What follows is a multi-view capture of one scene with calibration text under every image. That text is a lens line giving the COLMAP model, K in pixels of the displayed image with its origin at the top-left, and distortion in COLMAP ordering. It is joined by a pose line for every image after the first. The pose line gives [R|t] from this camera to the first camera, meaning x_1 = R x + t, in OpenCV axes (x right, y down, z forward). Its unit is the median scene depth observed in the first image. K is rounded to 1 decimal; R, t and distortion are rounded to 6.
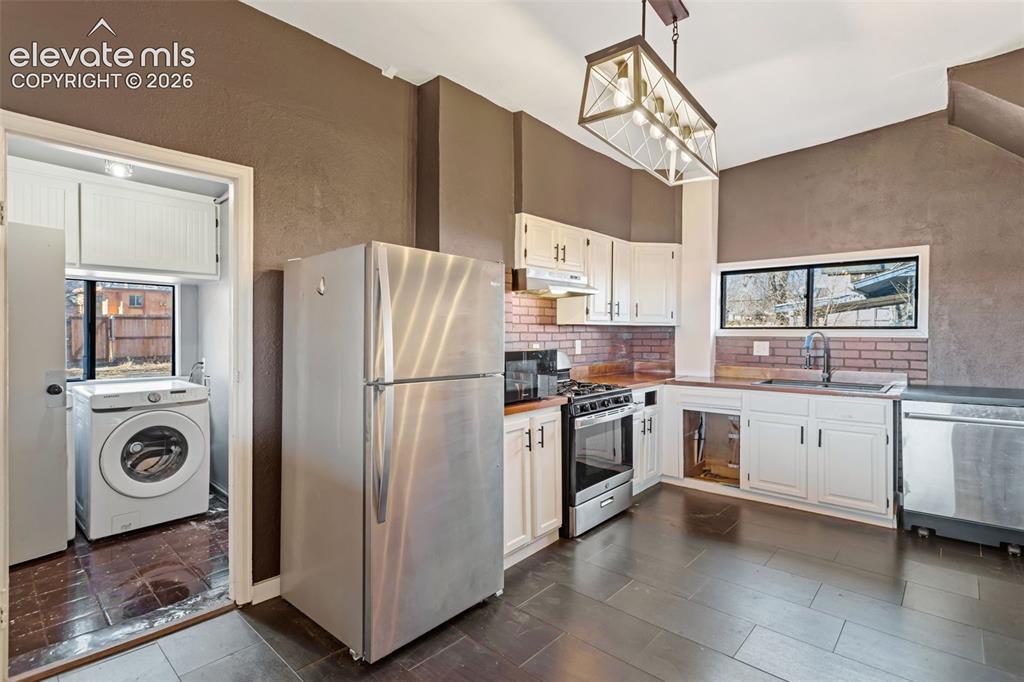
lens RADIAL K [[483.9, 0, 517.2], [0, 483.9, 334.7], [0, 0, 1]] dist [-0.002297, 0.001745]
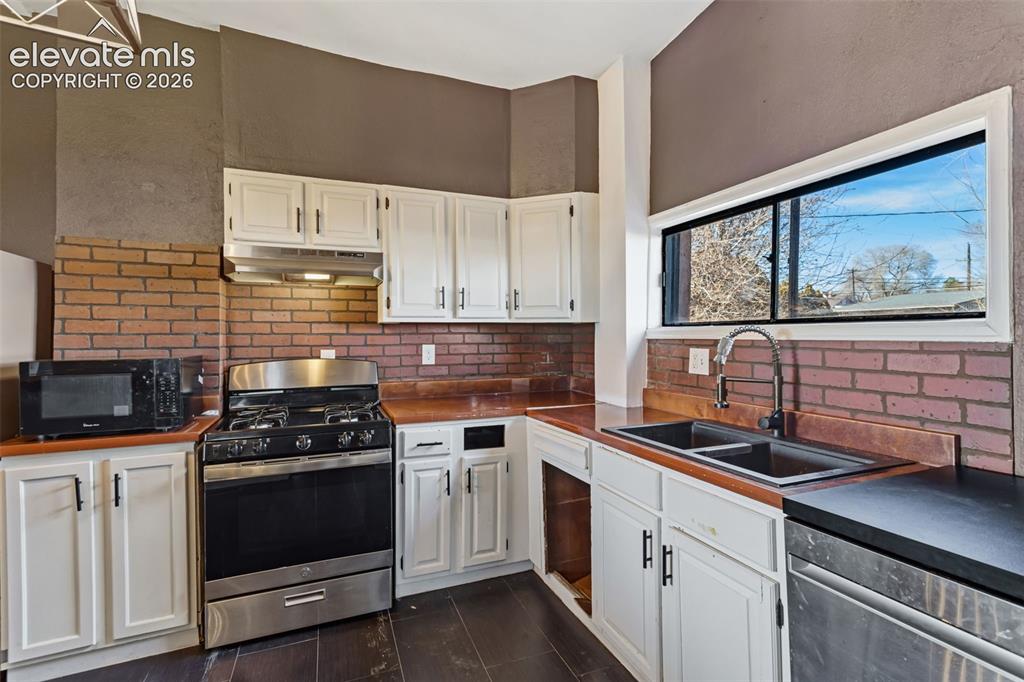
lens RADIAL K [[483.9, 0, 509.6], [0, 483.9, 327.6], [0, 0, 1]] dist [-0.002297, 0.001745]
pose [[0.896720, -0.012223, -0.442430, 0.603507], [0.003510, 0.999784, -0.020507, 0.001574], [0.442585, 0.016836, 0.896569, 0.459037]]
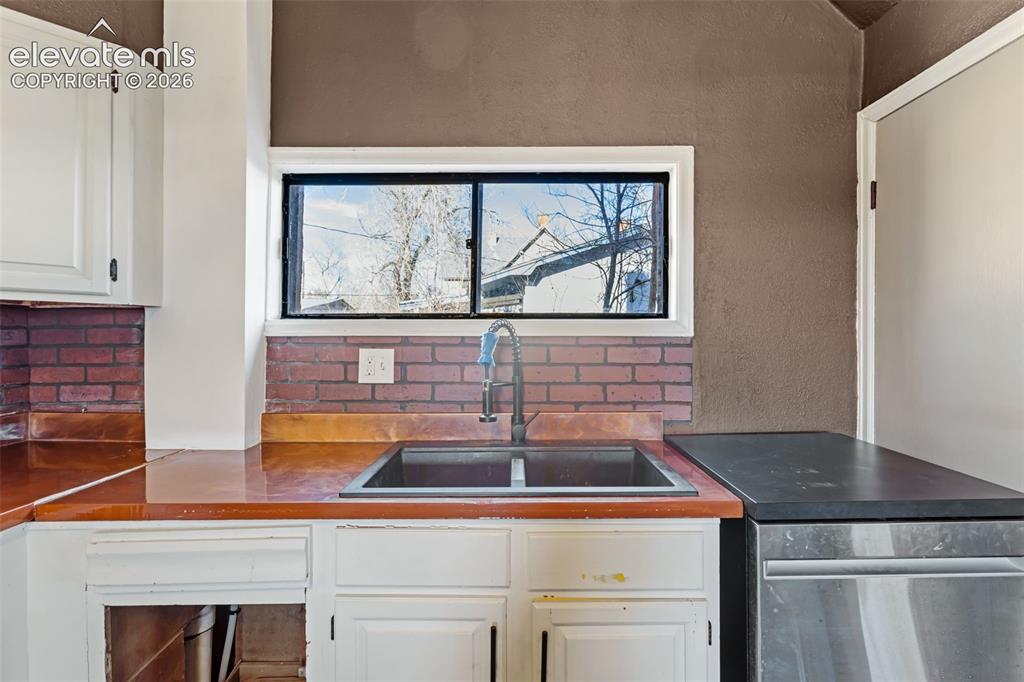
lens RADIAL K [[483.9, 0, 518.7], [0, 483.9, 340.3], [0, 0, 1]] dist [-0.002297, 0.001745]
pose [[0.744860, -0.011104, 0.667128, 0.352353], [0.004409, 0.999922, 0.011721, 0.003336], [-0.667206, -0.005789, 0.744851, 0.674572]]
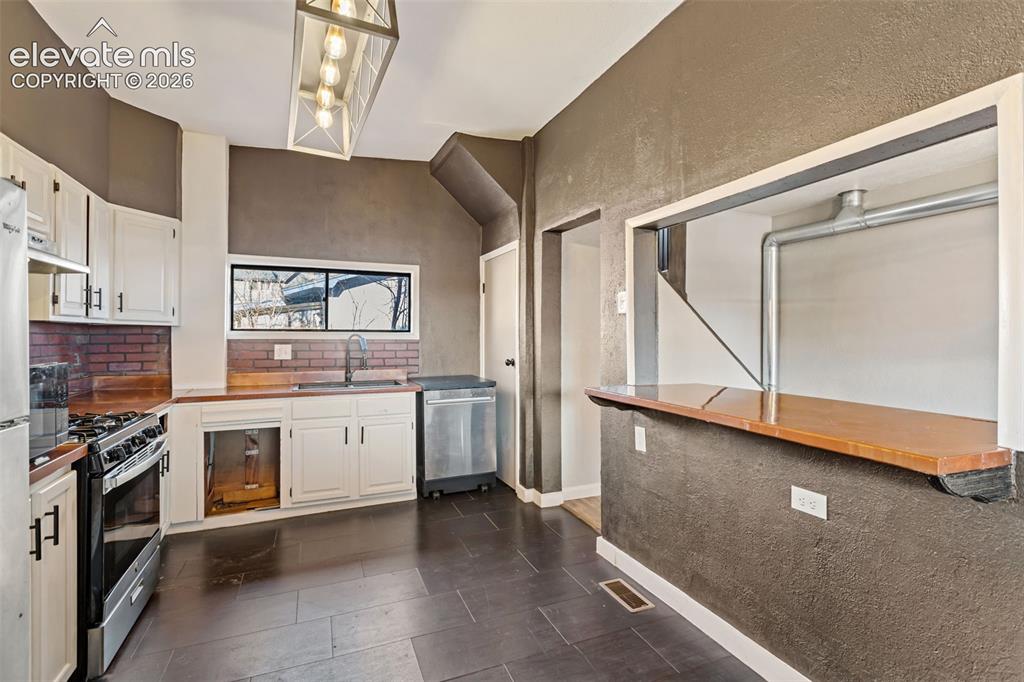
lens RADIAL K [[483.9, 0, 512.6], [0, 483.9, 334.8], [0, 0, 1]] dist [-0.002297, 0.001745]
pose [[0.425540, 0.003603, 0.904932, -0.163631], [0.001394, 0.999988, -0.004638, 0.000395], [-0.904938, 0.003235, 0.425530, 0.220494]]
